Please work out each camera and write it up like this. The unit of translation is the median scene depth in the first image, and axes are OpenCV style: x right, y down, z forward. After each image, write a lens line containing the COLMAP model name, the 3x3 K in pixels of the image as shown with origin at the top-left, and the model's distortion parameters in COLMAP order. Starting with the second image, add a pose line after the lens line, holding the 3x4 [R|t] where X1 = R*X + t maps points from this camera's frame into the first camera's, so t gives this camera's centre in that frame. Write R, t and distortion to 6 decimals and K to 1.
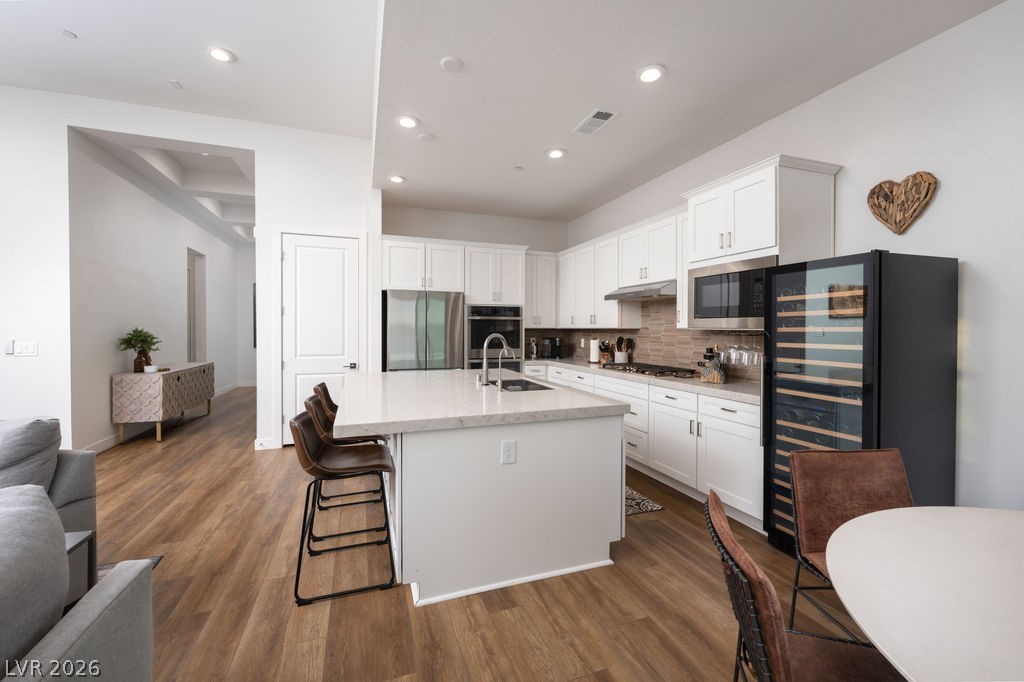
lens RADIAL K [[406.0, 0, 512.0], [0, 406.0, 341.0], [0, 0, 1]] dist [-0.000386, -0.000056]
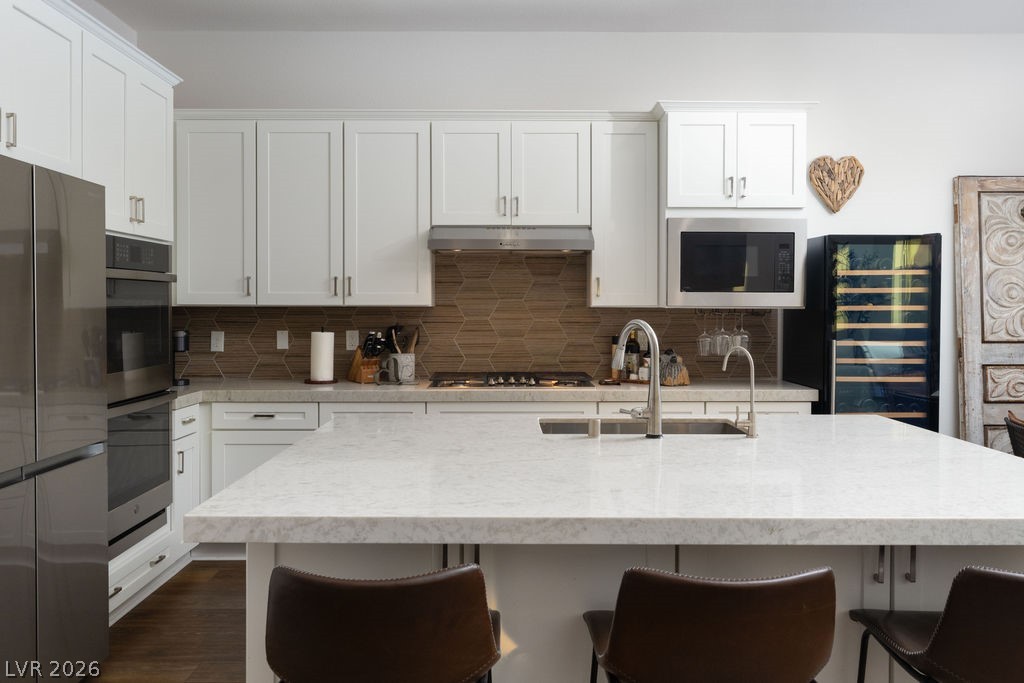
lens RADIAL K [[805.4, 0, 512.9], [0, 805.4, 311.6], [0, 0, 1]] dist [-0.001054, -0.004416]
pose [[0.339097, -0.008599, 0.940712, -0.606804], [0.028405, 0.999596, -0.001101, -0.019598], [-0.940322, 0.027094, 0.339204, 0.548139]]
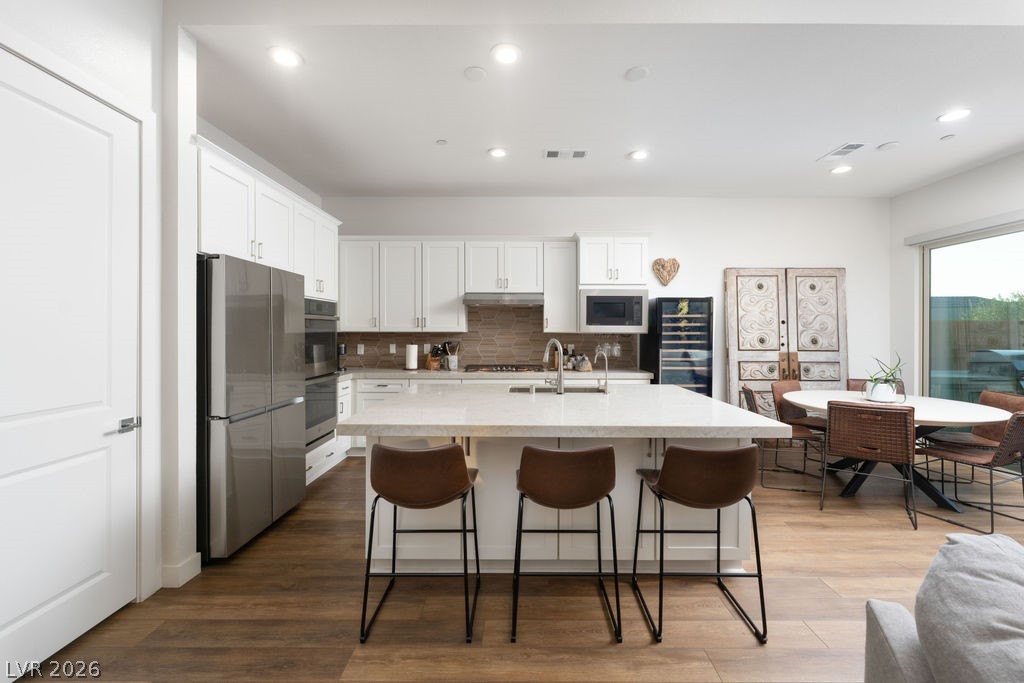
lens RADIAL K [[427.6, 0, 522.1], [0, 427.6, 333.4], [0, 0, 1]] dist [-0.001850, -0.000310]
pose [[0.341464, -0.005983, 0.939876, -0.664249], [0.027333, 0.999620, -0.003567, -0.019360], [-0.939497, 0.026908, 0.341497, 0.481674]]
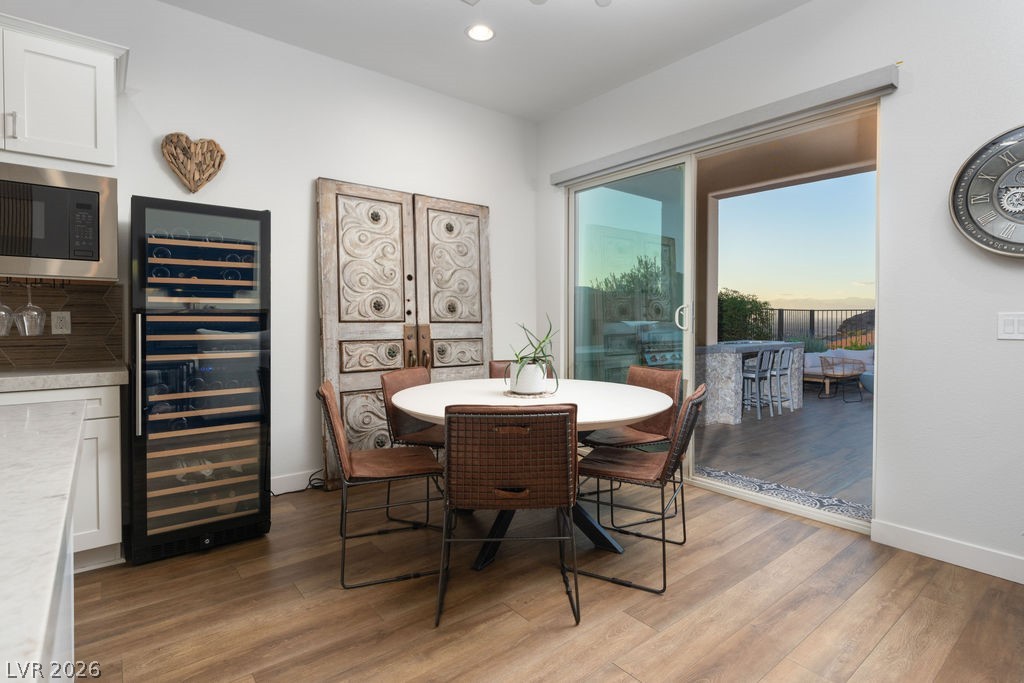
lens RADIAL K [[513.2, 0, 514.5], [0, 513.2, 323.3], [0, 0, 1]] dist [-0.000536, -0.000091]
pose [[-0.321208, -0.010654, 0.946949, -0.257909], [0.026384, 0.999448, 0.020194, 0.028128], [-0.946641, 0.031471, -0.320749, 0.336154]]
